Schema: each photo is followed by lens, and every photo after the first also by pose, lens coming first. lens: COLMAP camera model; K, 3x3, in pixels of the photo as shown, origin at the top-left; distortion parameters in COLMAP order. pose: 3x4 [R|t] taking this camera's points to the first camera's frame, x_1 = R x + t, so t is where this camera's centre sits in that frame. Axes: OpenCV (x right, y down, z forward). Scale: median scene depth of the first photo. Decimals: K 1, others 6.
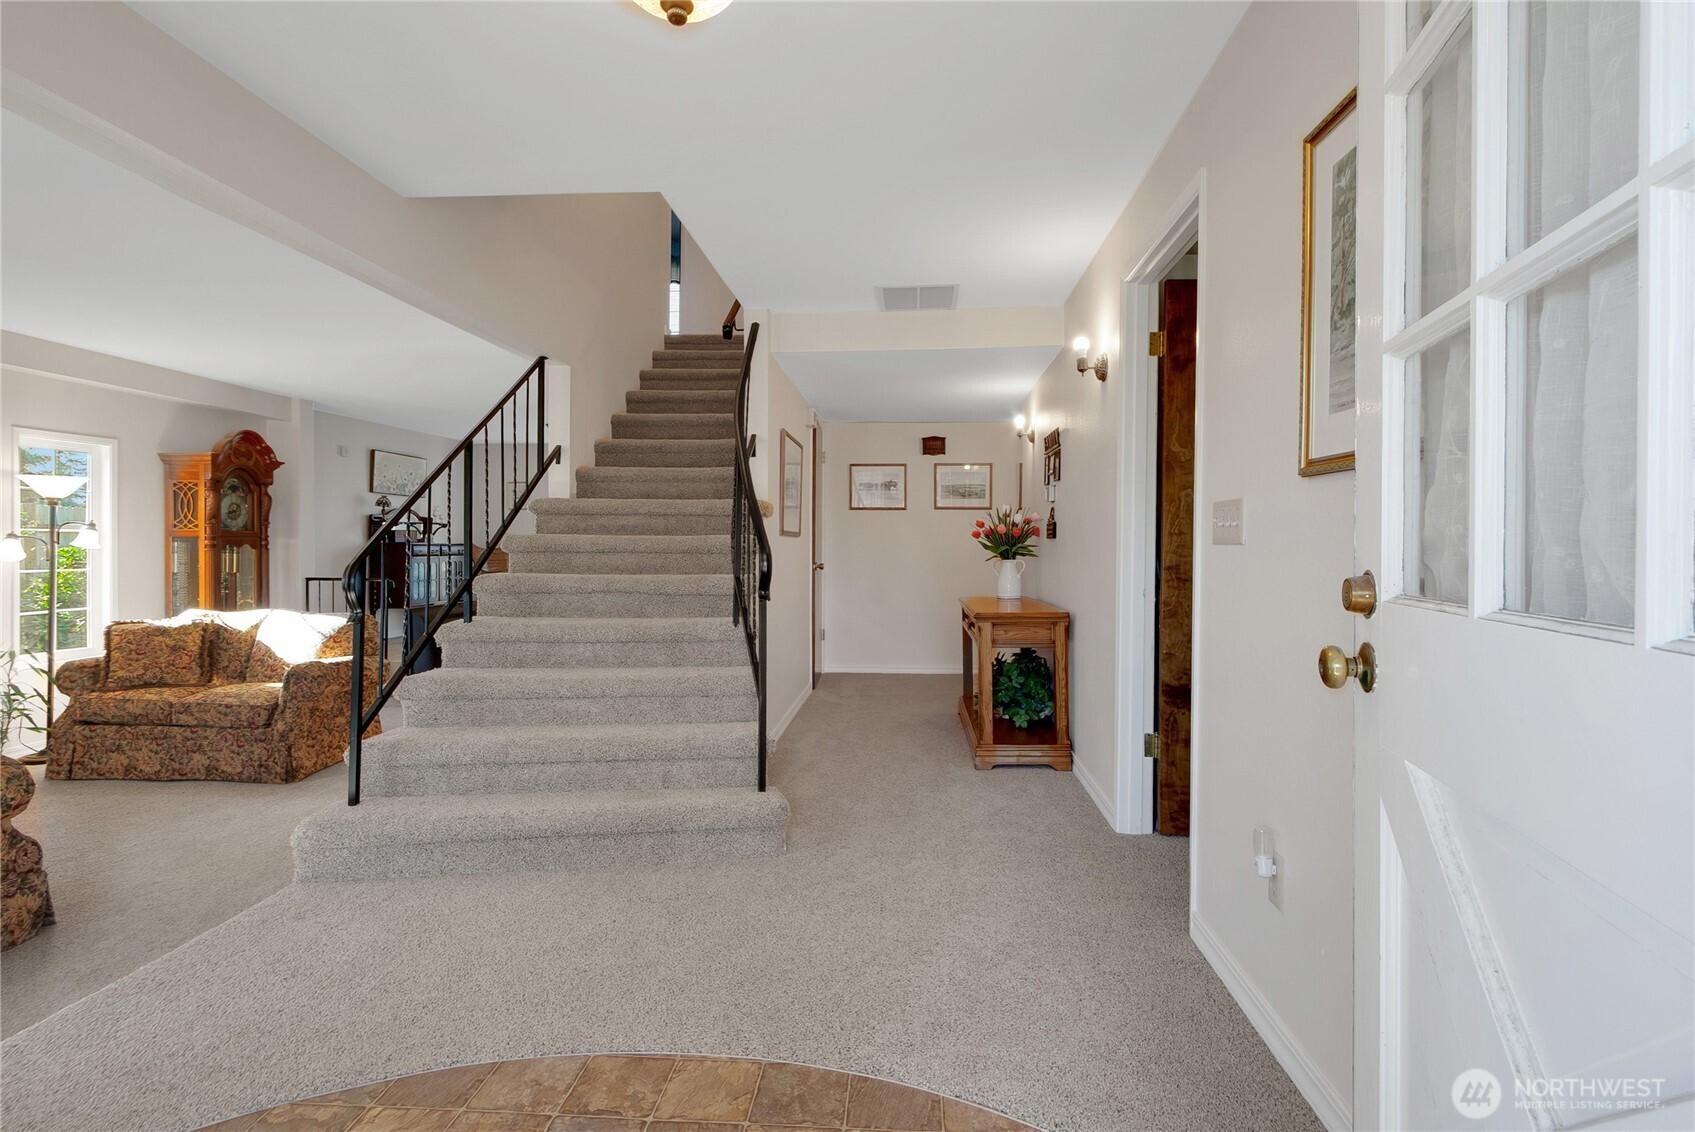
lens RADIAL K [[794.8, 0, 851.4], [0, 794.8, 555.9], [0, 0, 1]] dist [0.019809, -0.001112]
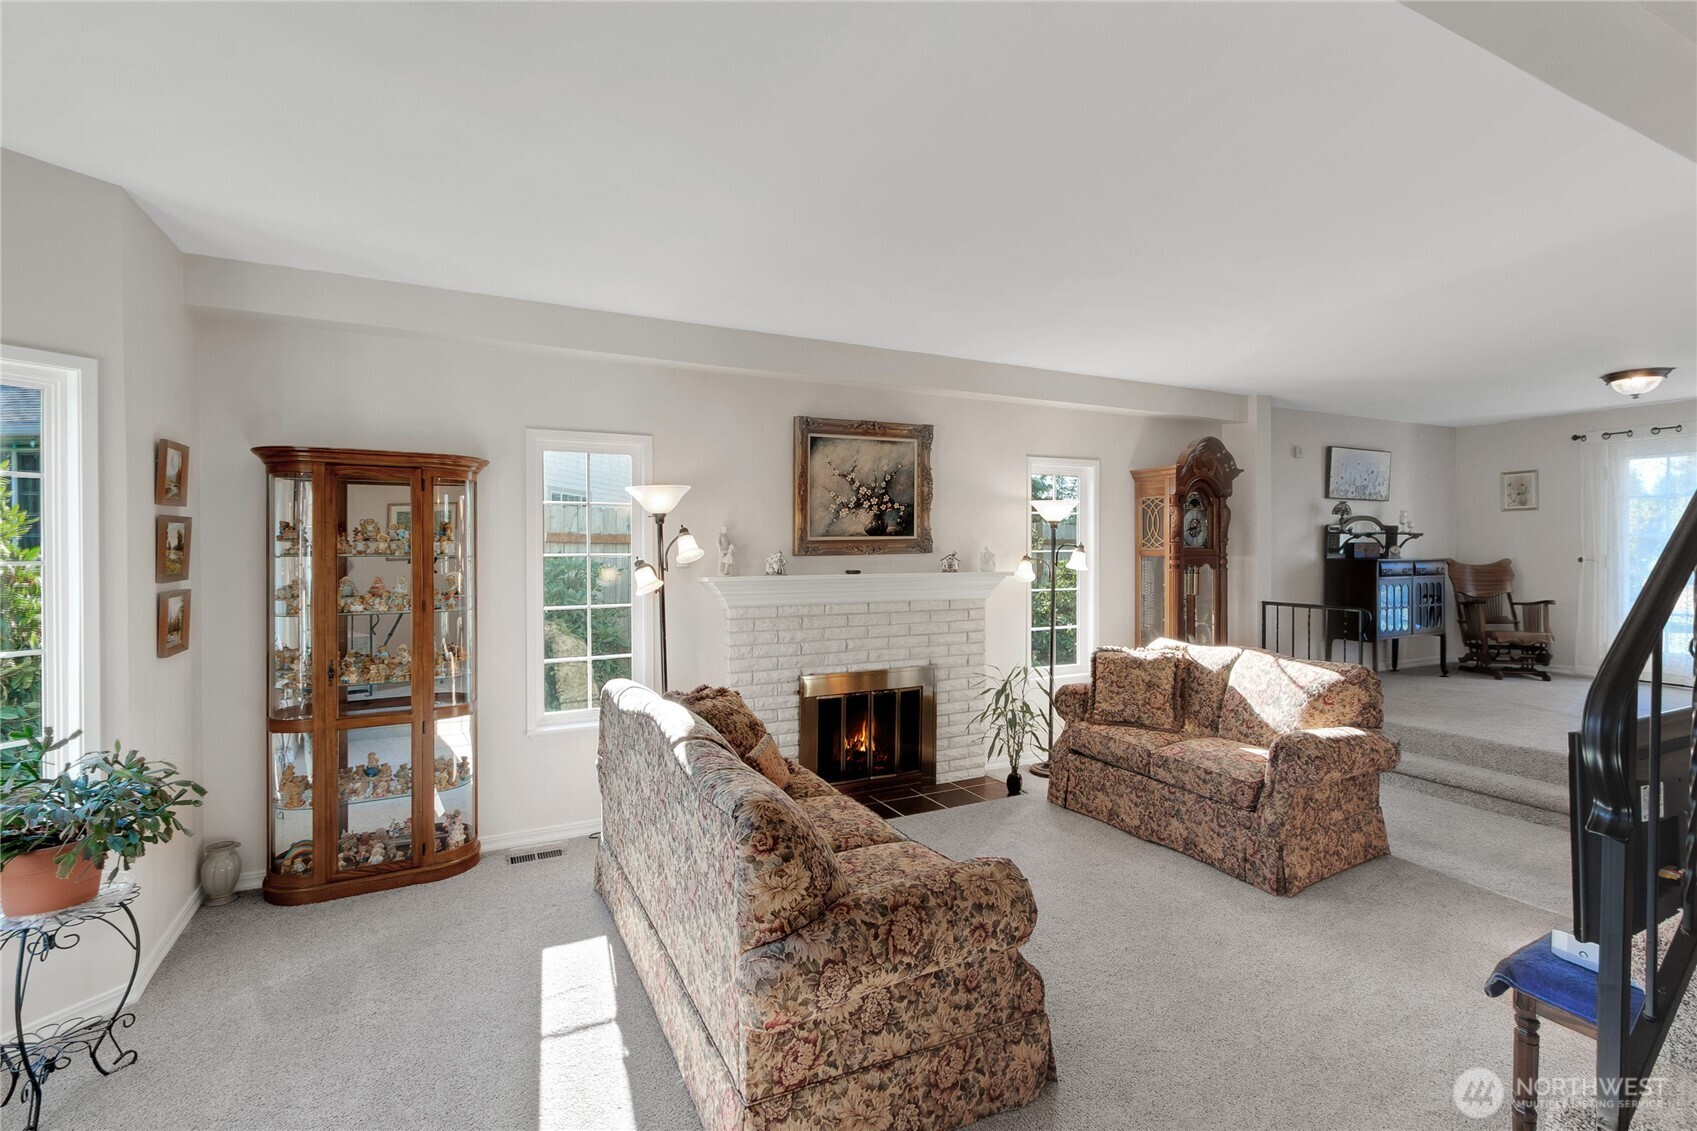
lens RADIAL K [[787.8, 0, 850.5], [0, 787.8, 539.6], [0, 0, 1]] dist [0.001834, -0.000564]
pose [[0.515440, -0.010887, -0.856856, -0.264284], [-0.010457, 0.999765, -0.018993, -0.026873], [0.856862, 0.018750, 0.515205, 0.265519]]
